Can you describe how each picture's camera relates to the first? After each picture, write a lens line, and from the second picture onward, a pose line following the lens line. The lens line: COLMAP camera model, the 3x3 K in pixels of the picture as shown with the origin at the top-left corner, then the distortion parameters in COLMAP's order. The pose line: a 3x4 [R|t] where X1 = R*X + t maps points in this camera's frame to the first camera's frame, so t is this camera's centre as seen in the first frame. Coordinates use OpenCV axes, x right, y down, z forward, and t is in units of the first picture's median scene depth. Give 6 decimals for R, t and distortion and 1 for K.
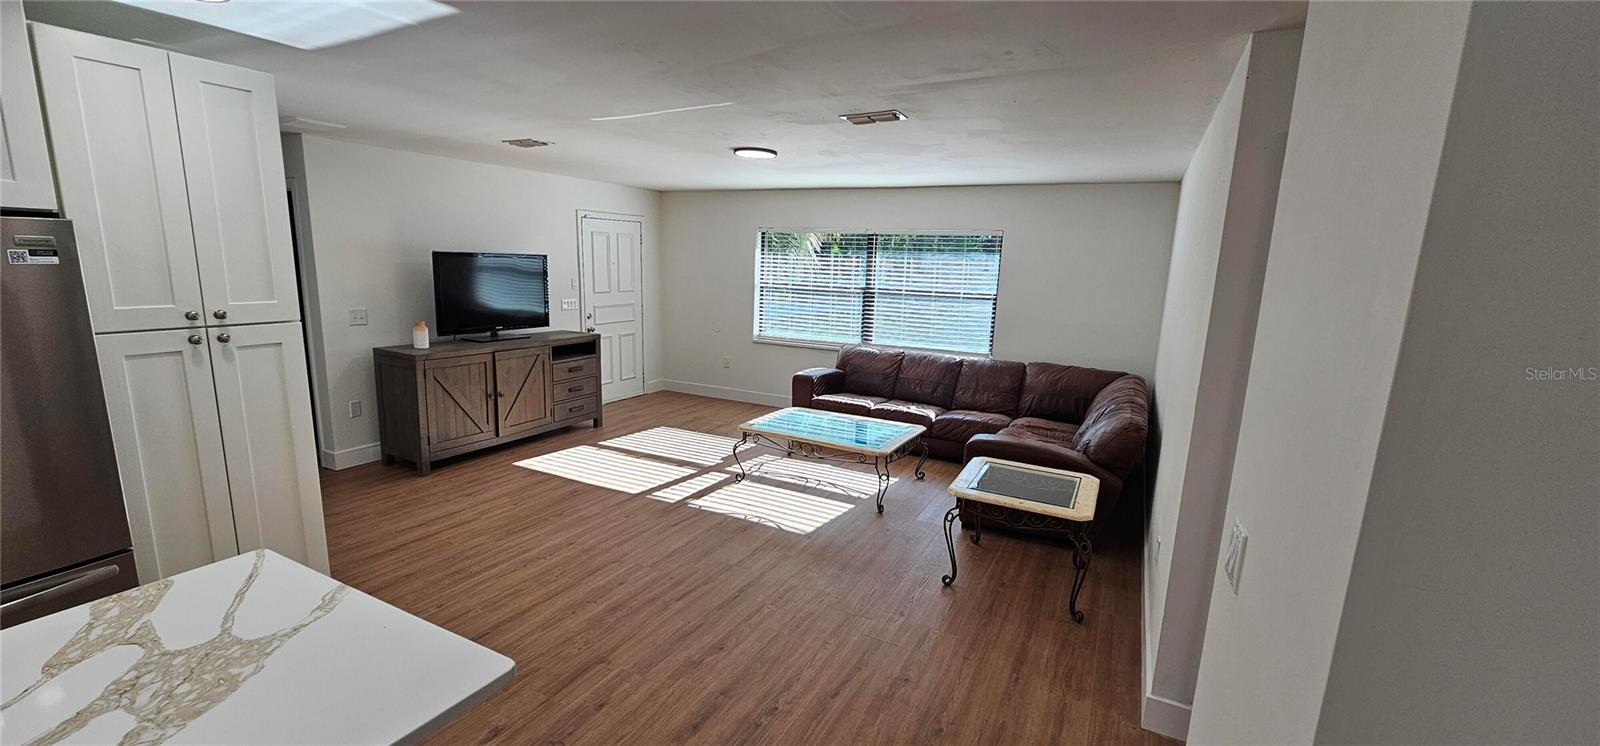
lens RADIAL K [[653.2, 0, 802.6], [0, 653.2, 382.1], [0, 0, 1]] dist [-0.000353, 0.000117]
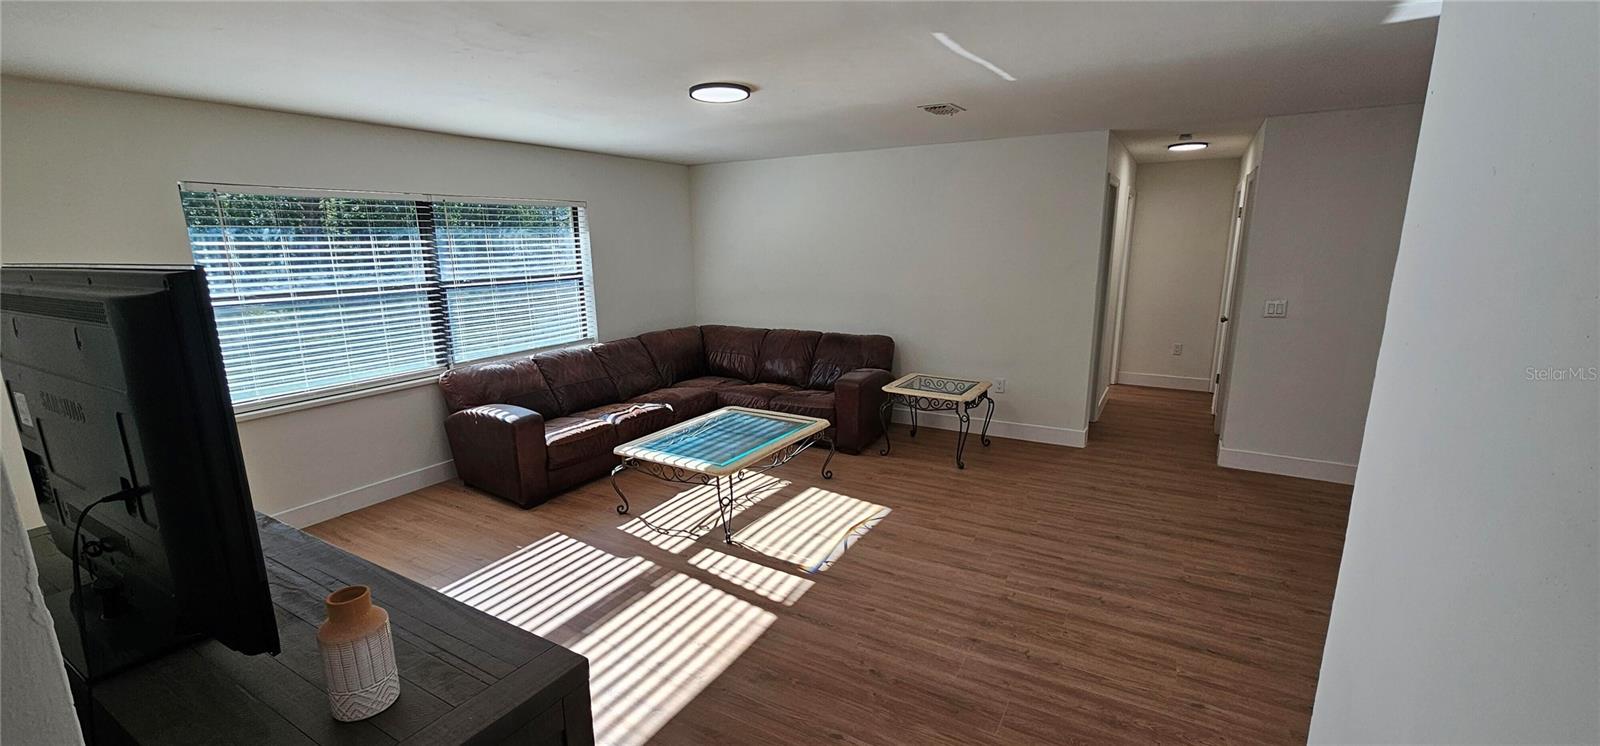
lens RADIAL K [[653.2, 0, 802.1], [0, 653.2, 370.8], [0, 0, 1]] dist [-0.000353, 0.000117]
pose [[0.061502, -0.236536, 0.969674, -0.769186], [0.201971, 0.954364, 0.219992, -0.182271], [-0.977459, 0.182316, 0.106469, 0.811506]]
